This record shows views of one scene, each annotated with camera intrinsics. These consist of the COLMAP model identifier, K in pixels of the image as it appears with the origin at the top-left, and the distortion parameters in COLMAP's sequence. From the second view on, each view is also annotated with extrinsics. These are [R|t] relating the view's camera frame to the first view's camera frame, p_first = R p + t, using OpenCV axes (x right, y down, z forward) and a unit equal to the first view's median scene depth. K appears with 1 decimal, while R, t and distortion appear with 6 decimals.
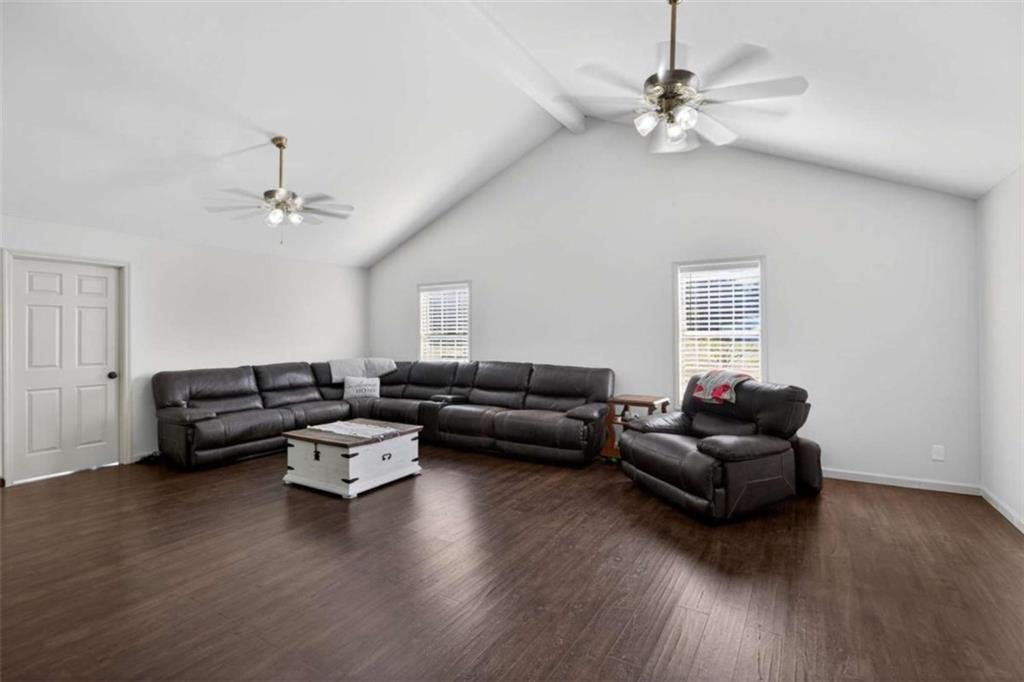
lens RADIAL K [[475.2, 0, 523.2], [0, 475.2, 335.7], [0, 0, 1]] dist [-0.018435, 0.000852]
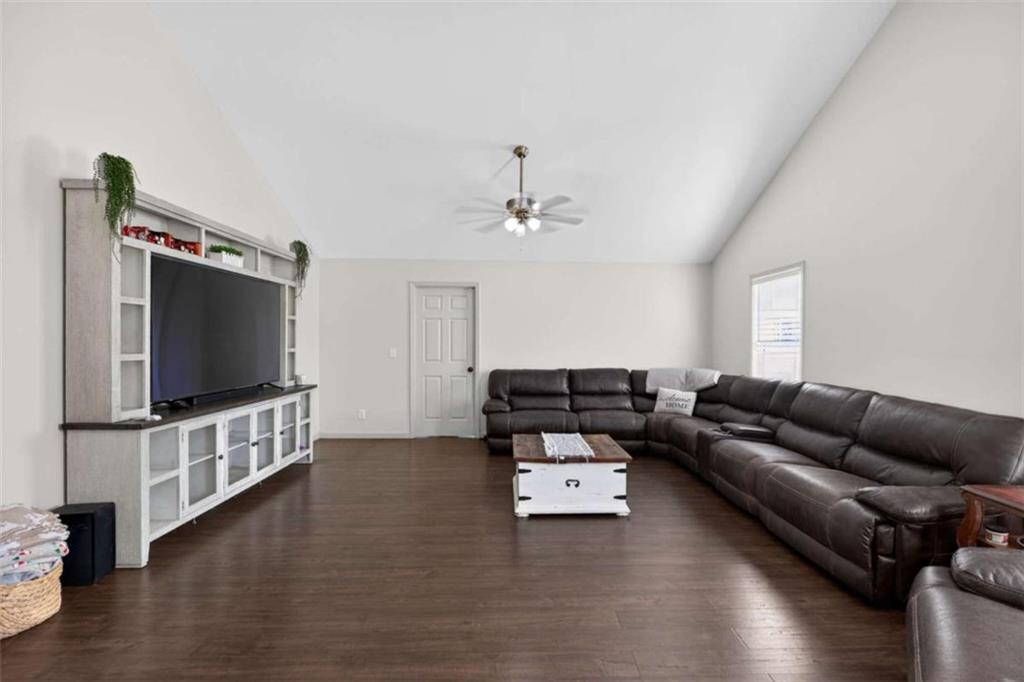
lens RADIAL K [[475.2, 0, 519.2], [0, 475.2, 345.2], [0, 0, 1]] dist [-0.018435, 0.000852]
pose [[0.533504, 0.014597, -0.845671, 0.317023], [-0.010434, 0.999889, 0.010677, -0.000304], [0.845733, 0.003128, 0.533597, 0.389547]]
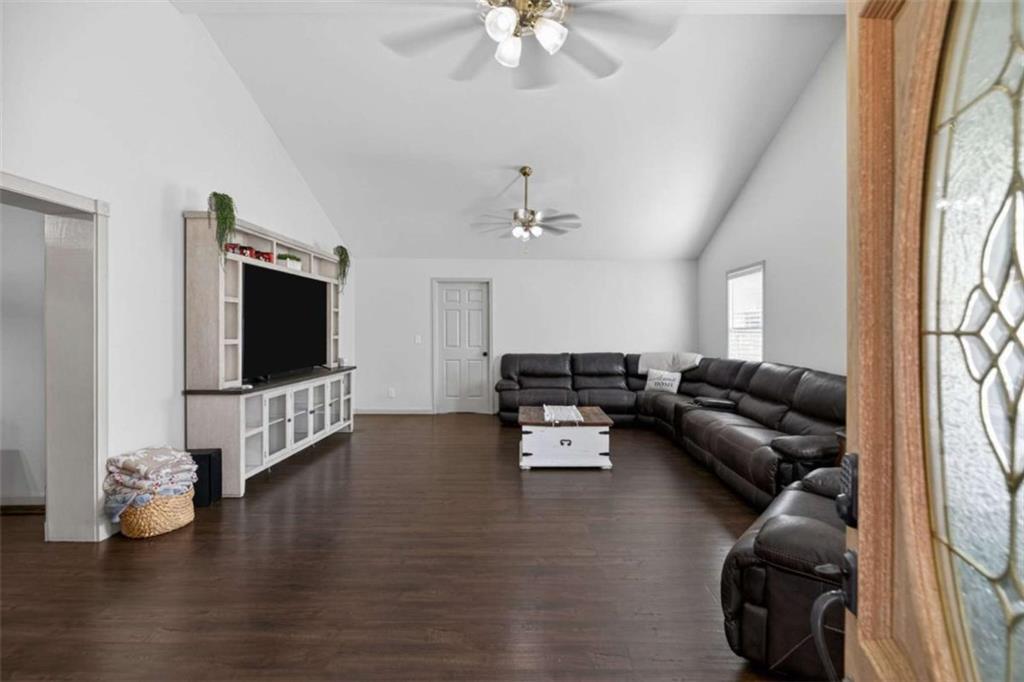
lens RADIAL K [[475.2, 0, 522.4], [0, 475.2, 332.6], [0, 0, 1]] dist [-0.018435, 0.000852]
pose [[0.509279, 0.010954, -0.860532, 0.483406], [-0.006770, 0.999939, 0.008721, 0.000568], [0.860575, 0.001384, 0.509322, 0.314173]]
